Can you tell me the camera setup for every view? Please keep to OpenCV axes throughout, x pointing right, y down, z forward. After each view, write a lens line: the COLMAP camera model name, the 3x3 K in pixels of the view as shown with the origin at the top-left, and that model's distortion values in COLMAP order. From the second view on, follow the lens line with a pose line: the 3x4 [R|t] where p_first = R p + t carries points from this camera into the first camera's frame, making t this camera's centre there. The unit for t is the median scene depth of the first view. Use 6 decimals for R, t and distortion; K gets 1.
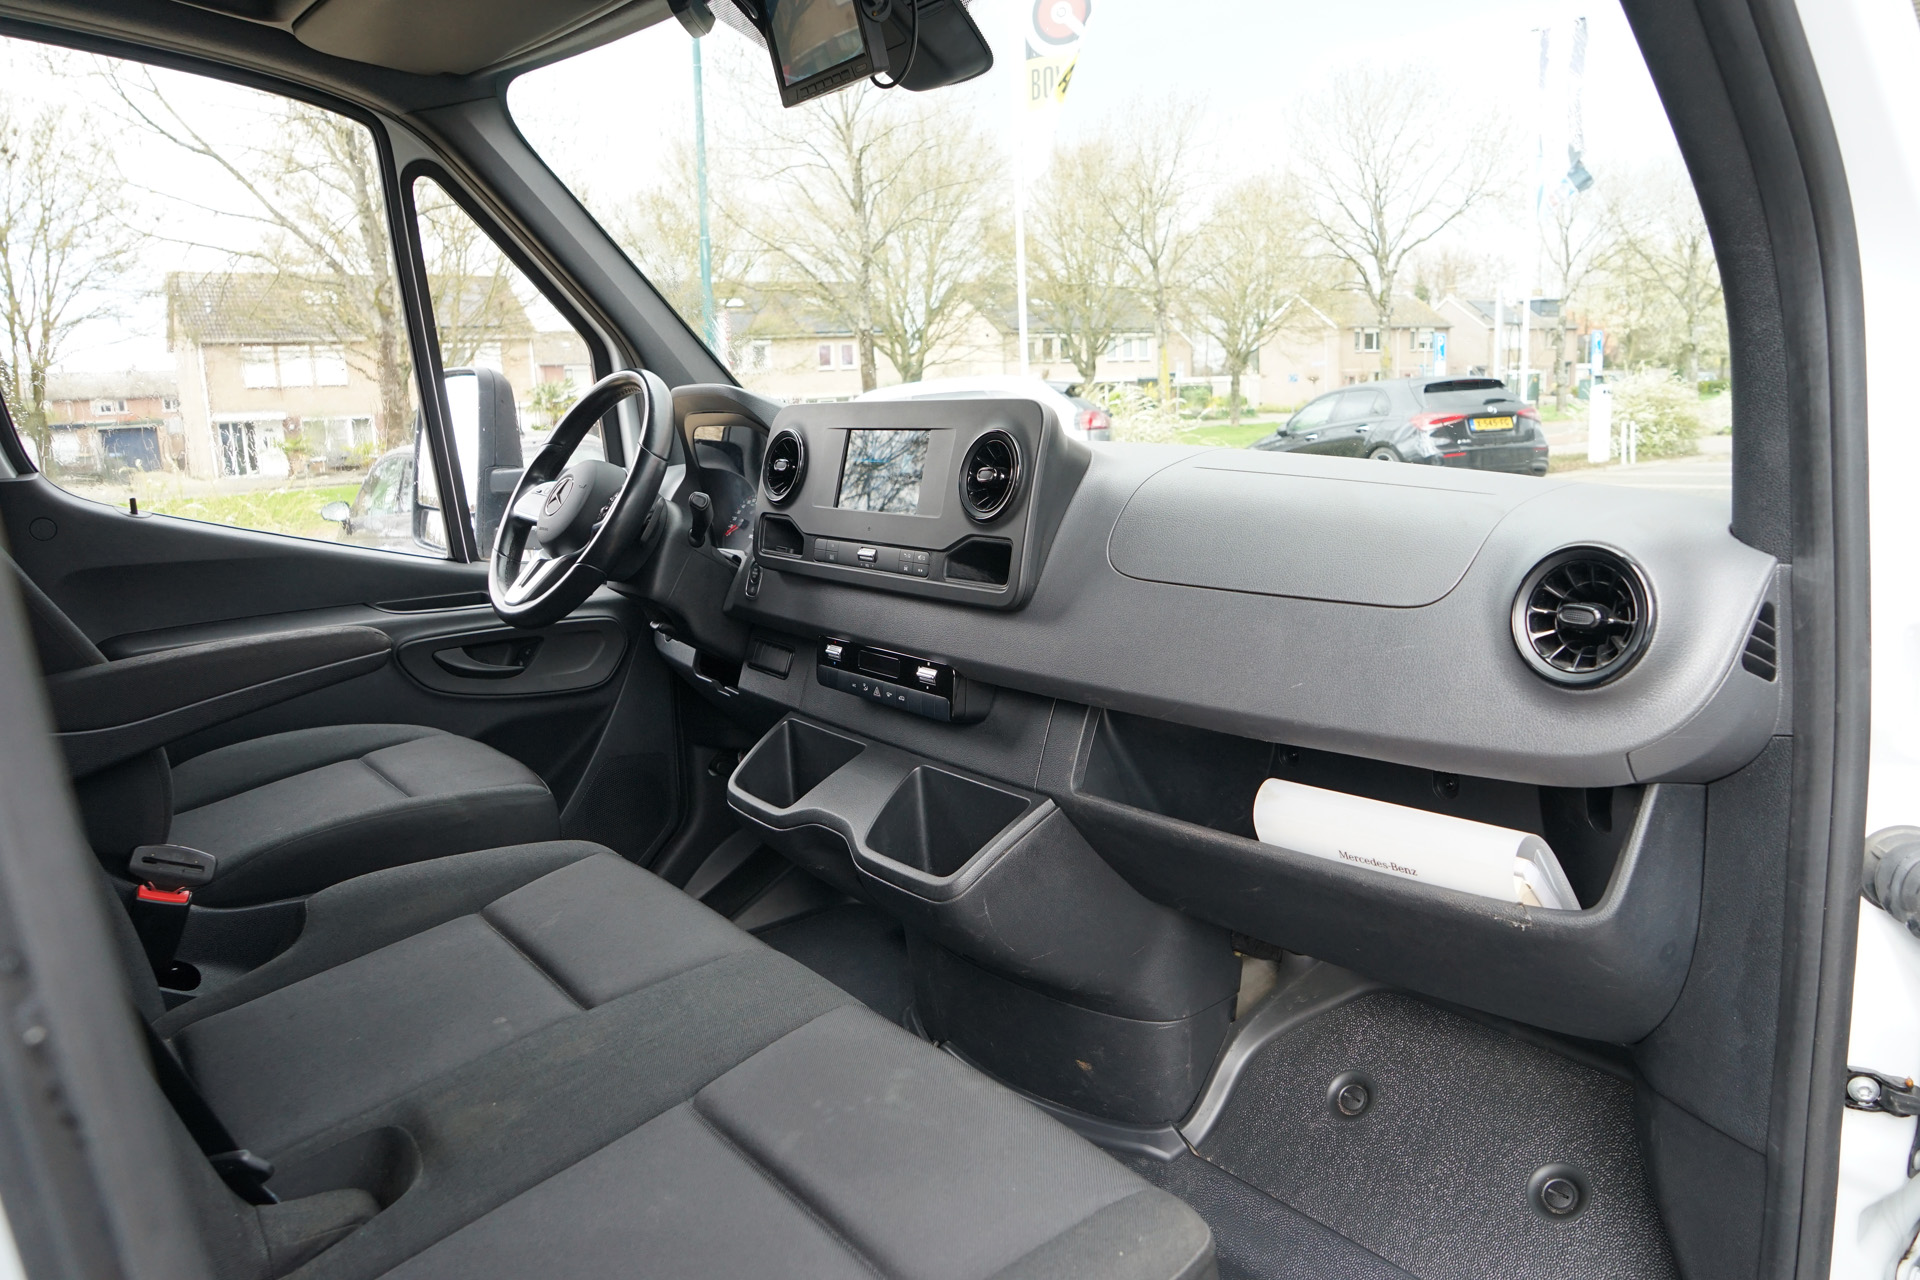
lens RADIAL K [[1310.6, 0, 955.6], [0, 1310.6, 626.0], [0, 0, 1]] dist [-0.032151, 0.020053]
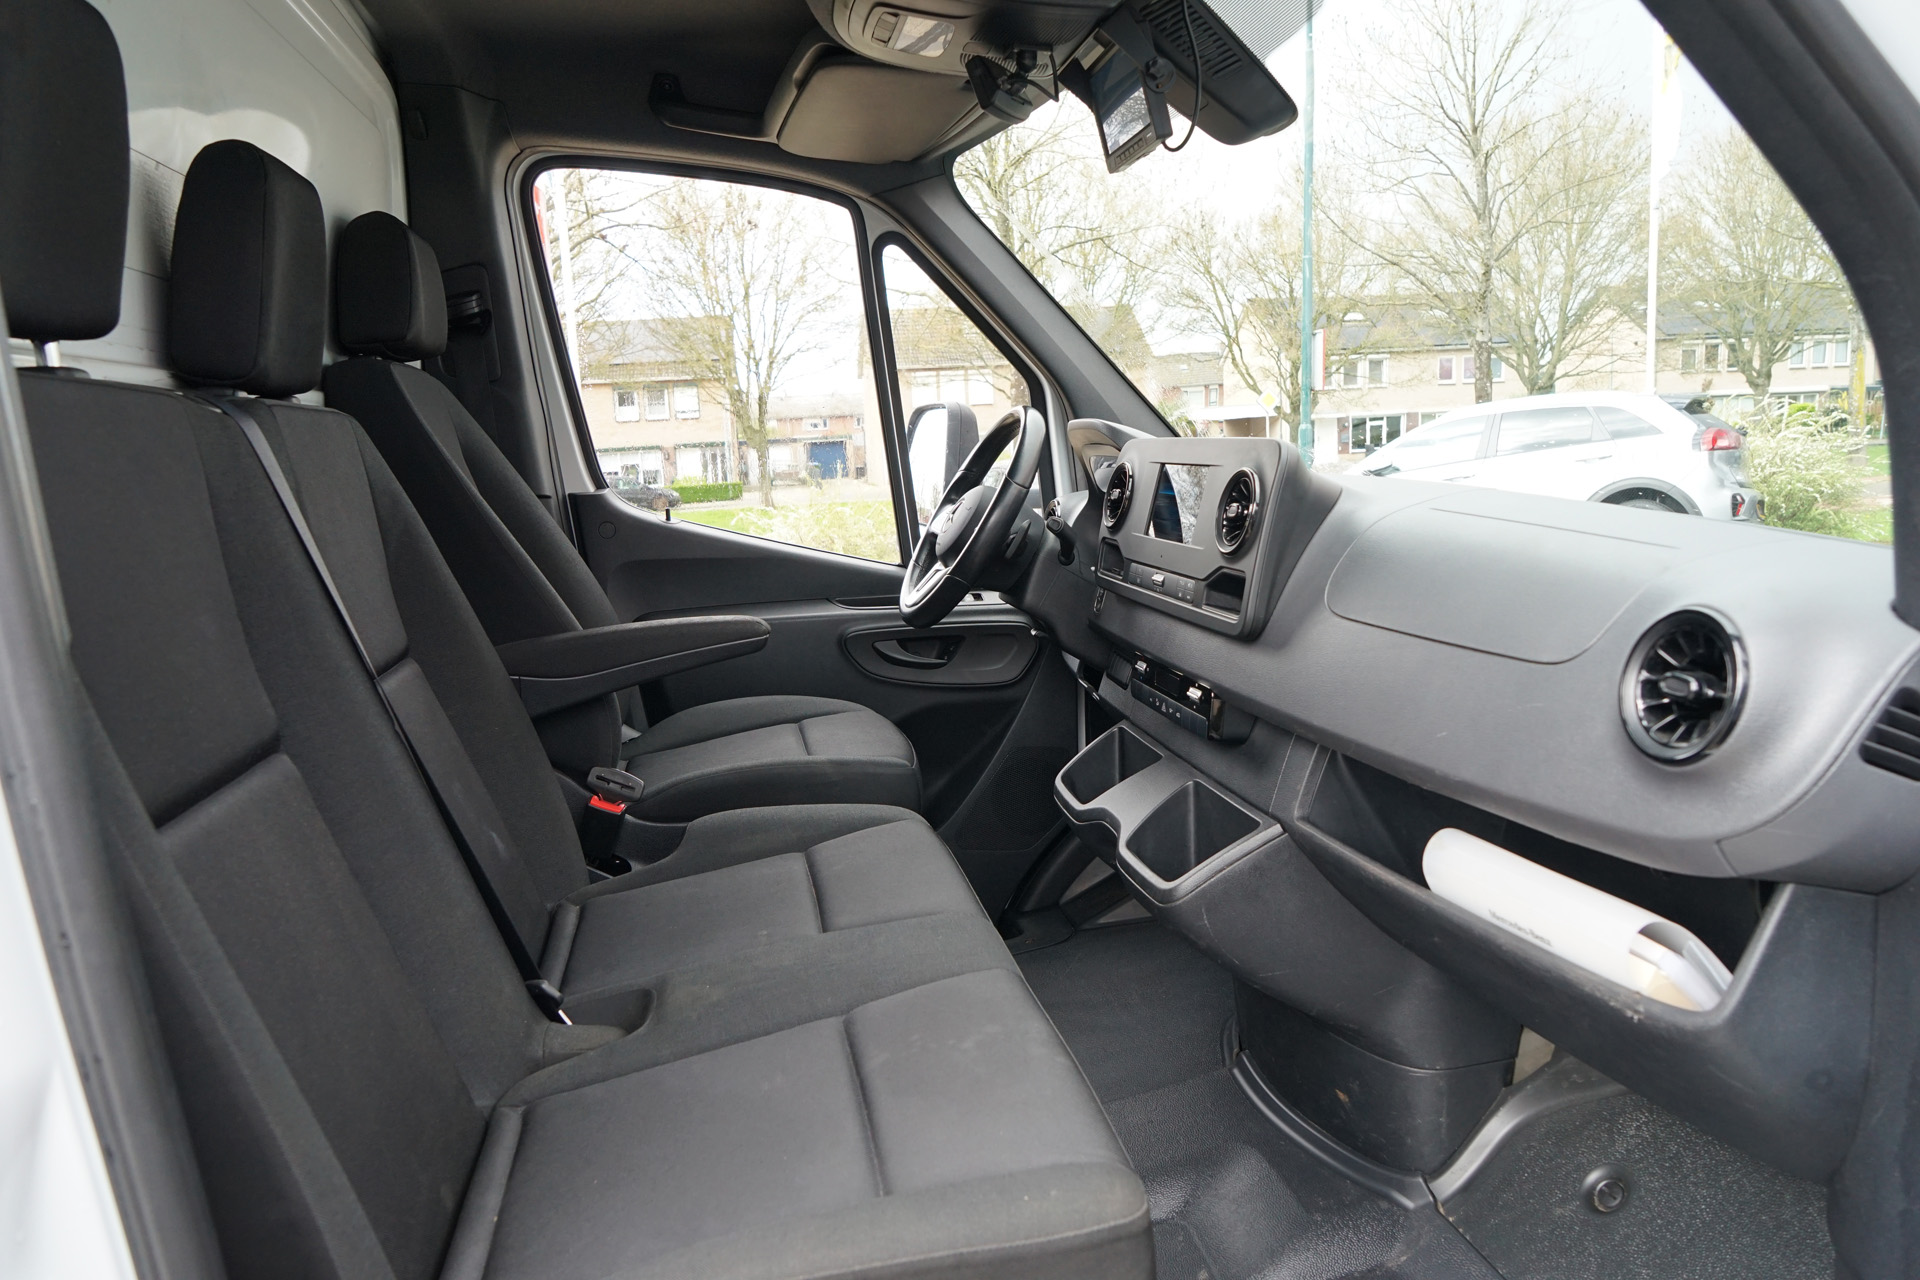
lens RADIAL K [[1293.8, 0, 957.0], [0, 1293.8, 635.3], [0, 0, 1]] dist [-0.035073, 0.028292]
pose [[0.884393, 0.069086, -0.461601, 0.267683], [-0.069426, 0.997454, 0.016268, -0.013681], [0.461550, 0.017660, 0.886938, -0.022846]]
